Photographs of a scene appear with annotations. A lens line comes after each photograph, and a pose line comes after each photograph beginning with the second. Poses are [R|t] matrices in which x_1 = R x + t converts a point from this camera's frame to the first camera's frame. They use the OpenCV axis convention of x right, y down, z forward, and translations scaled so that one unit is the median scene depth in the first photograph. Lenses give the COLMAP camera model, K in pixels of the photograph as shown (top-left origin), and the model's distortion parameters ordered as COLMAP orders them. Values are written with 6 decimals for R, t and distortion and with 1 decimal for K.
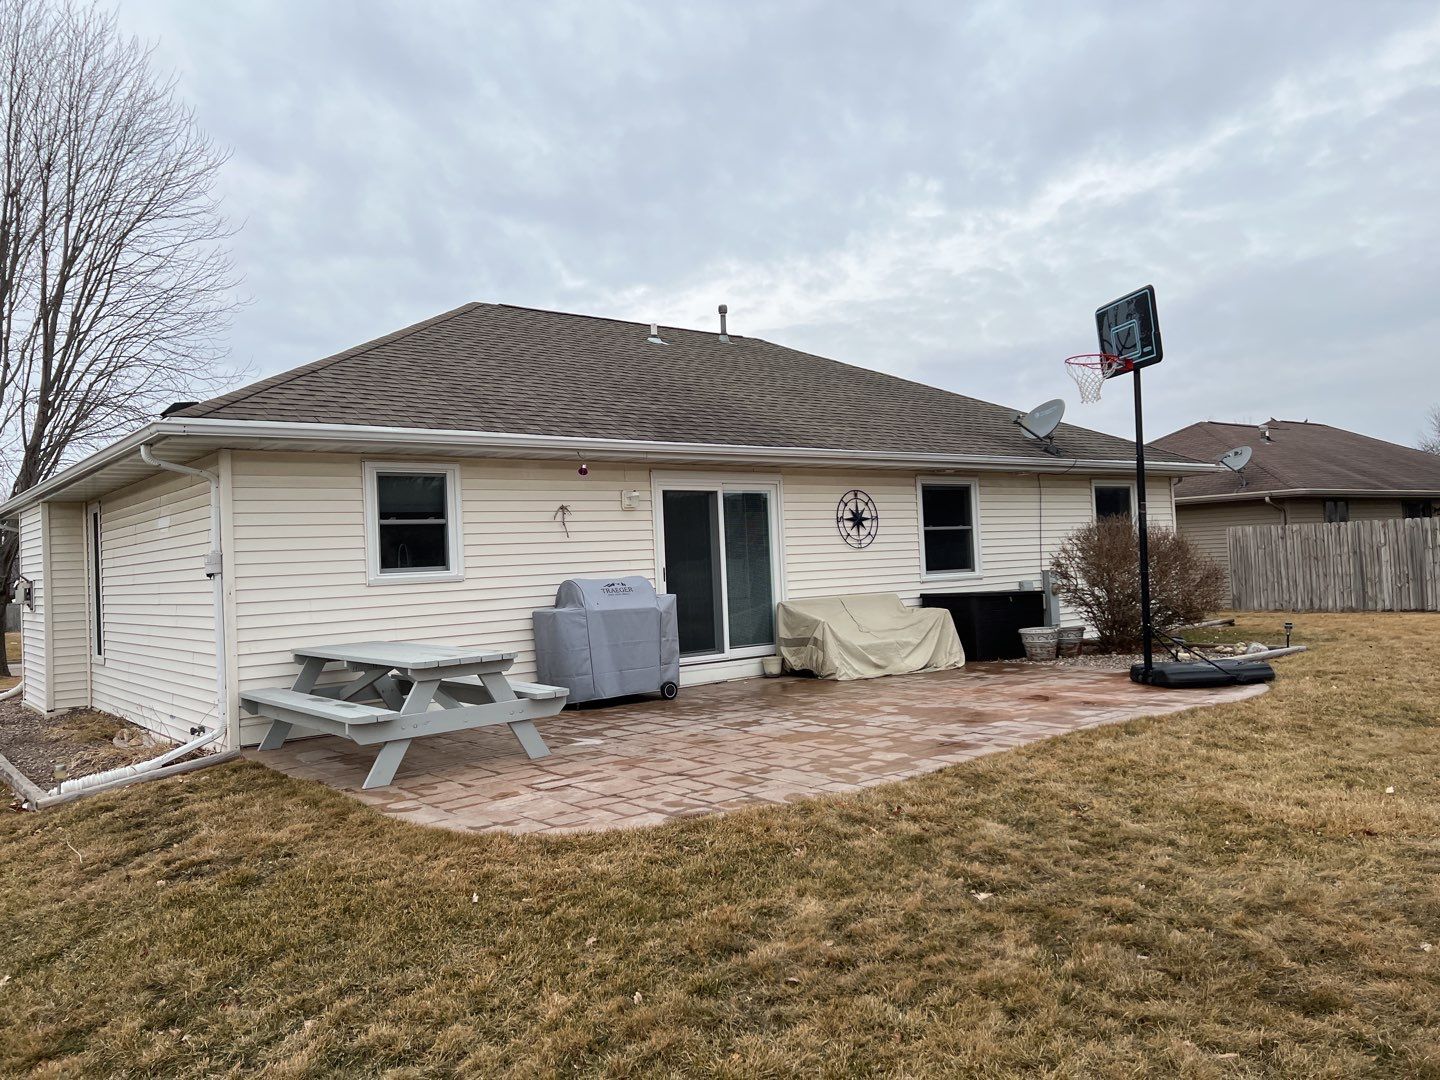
lens RADIAL K [[1092.8, 0, 709.3], [0, 1092.8, 537.4], [0, 0, 1]] dist [0.113199, -0.112402]
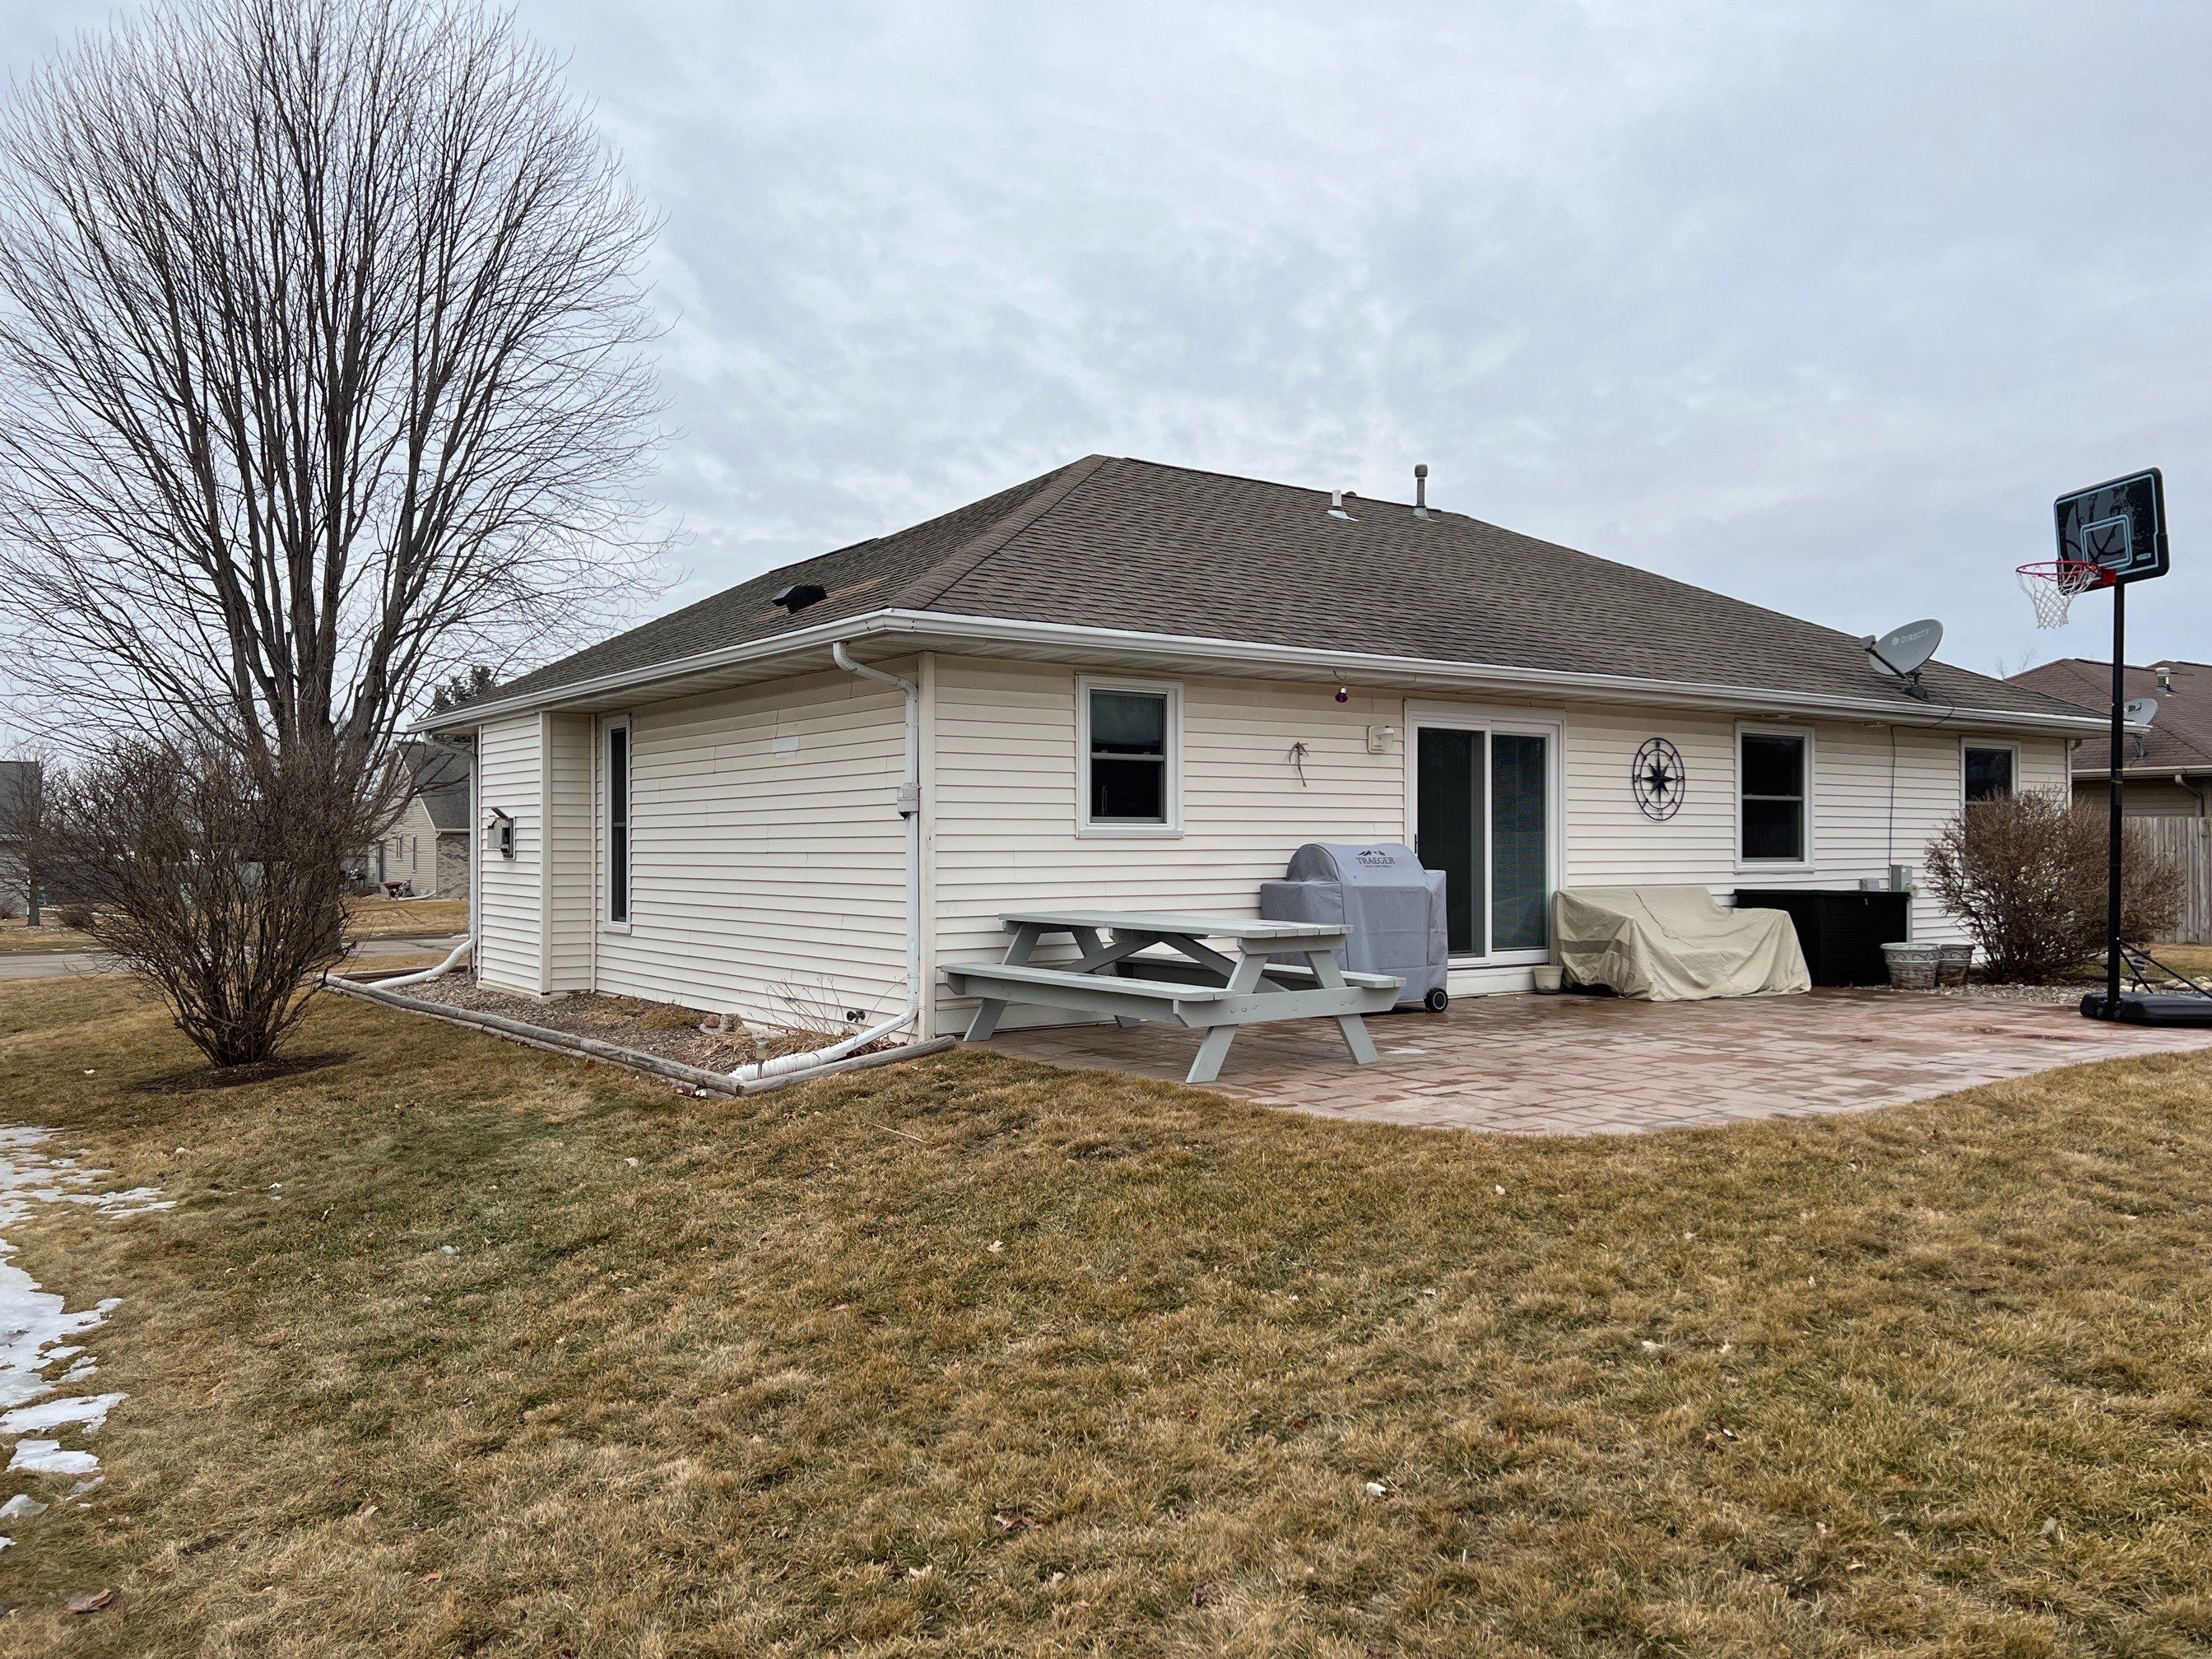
lens RADIAL K [[1676.9, 0, 1106.0], [0, 1676.9, 829.5], [0, 0, 1]] dist [0.054808, -0.059444]
pose [[0.997660, 0.041446, -0.054384, -0.178075], [-0.040727, 0.999068, 0.014272, 0.016303], [0.054925, -0.012023, 0.998418, -0.118489]]
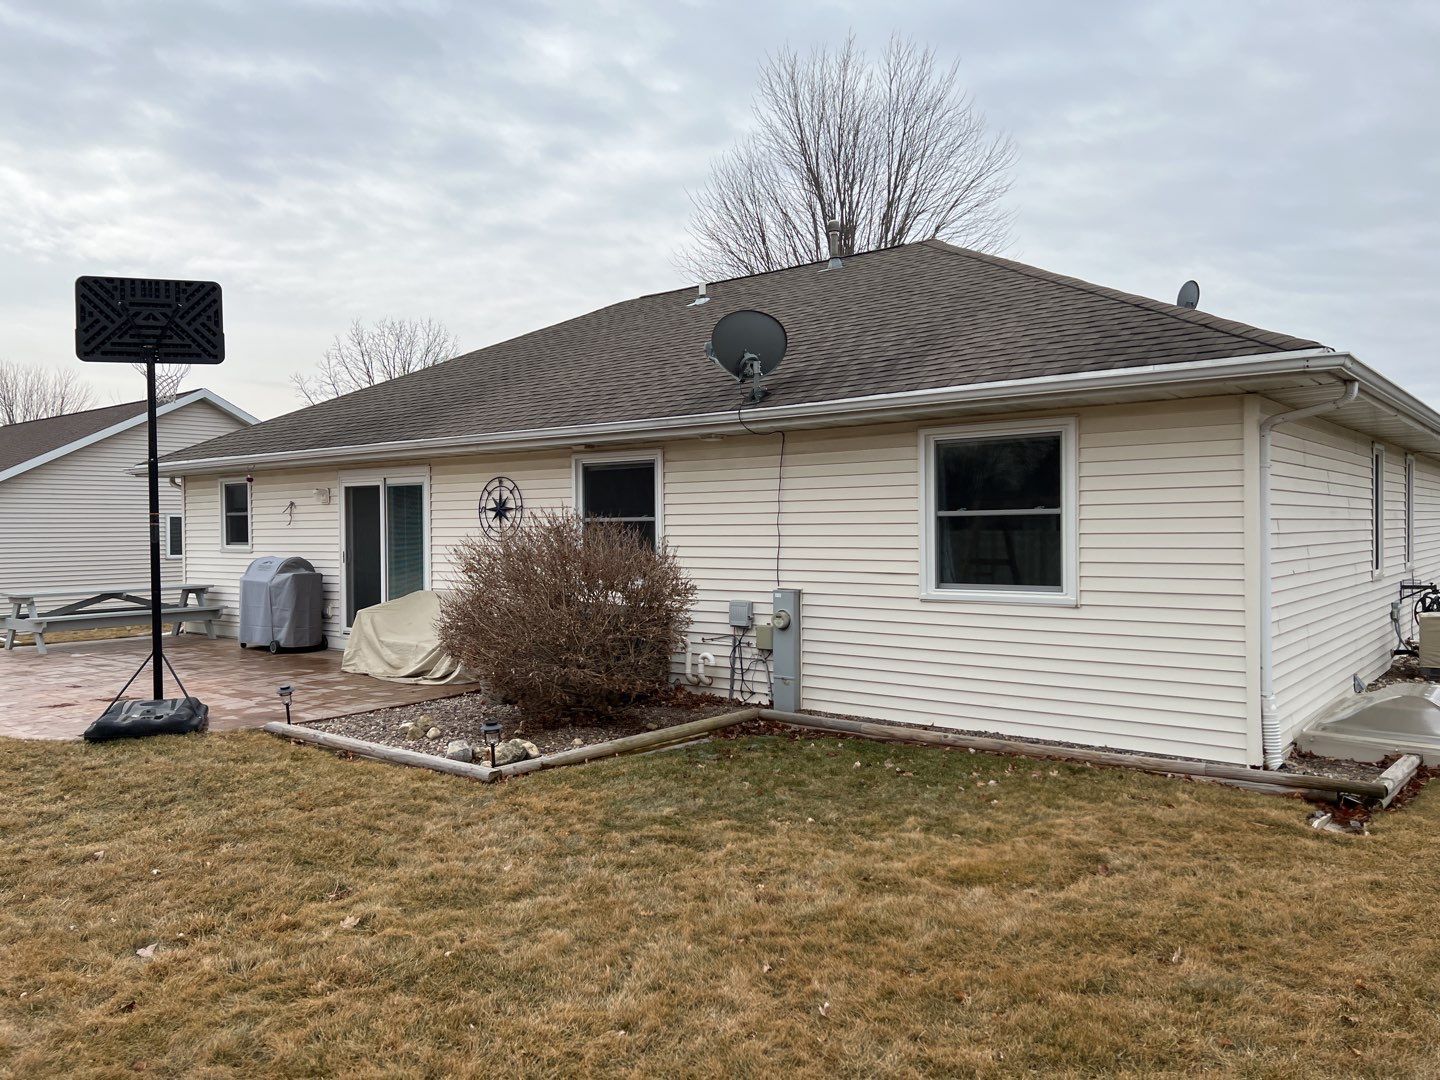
lens RADIAL K [[1068.0, 0, 716.1], [0, 1068.0, 536.8], [0, 0, 1]] dist [0.083395, -0.100743]
pose [[0.210283, 0.058883, -0.975866, 1.154487], [0.030098, 0.997321, 0.066663, -0.052951], [0.977177, -0.043390, 0.207947, 1.100799]]
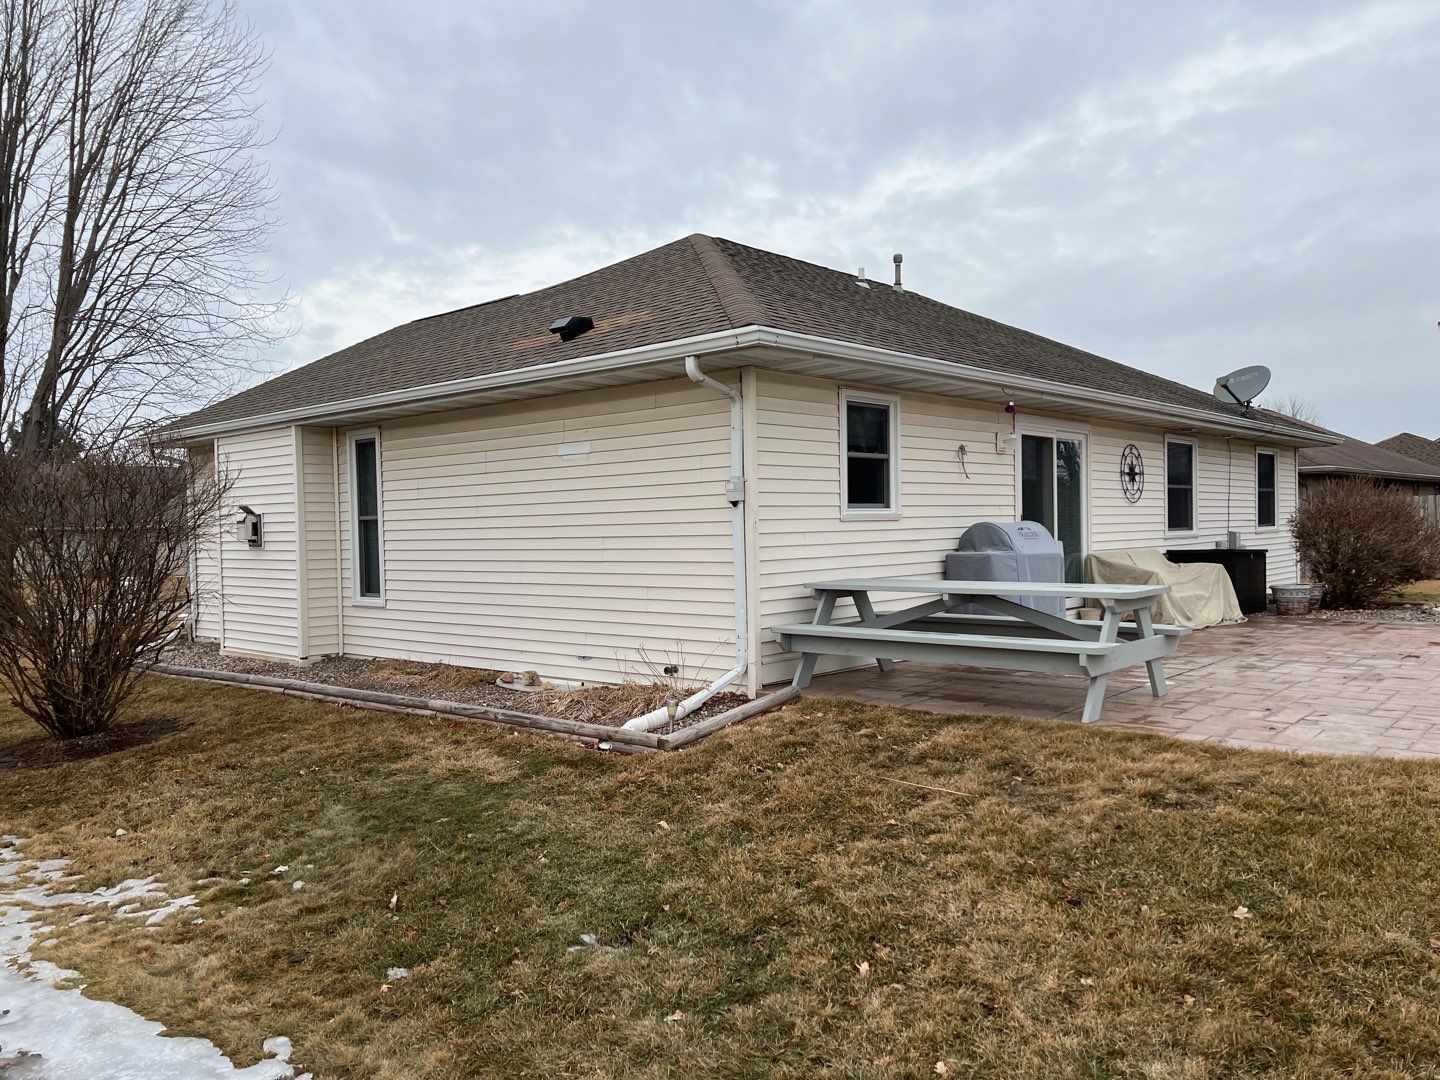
lens RADIAL K [[1092.1, 0, 716.2], [0, 1092.1, 550.3], [0, 0, 1]] dist [0.043333, -0.038889]
pose [[0.987424, 0.020157, 0.156803, -0.441742], [-0.026062, 0.999023, 0.035693, 0.030483], [-0.155931, -0.039331, 0.986985, 0.071810]]
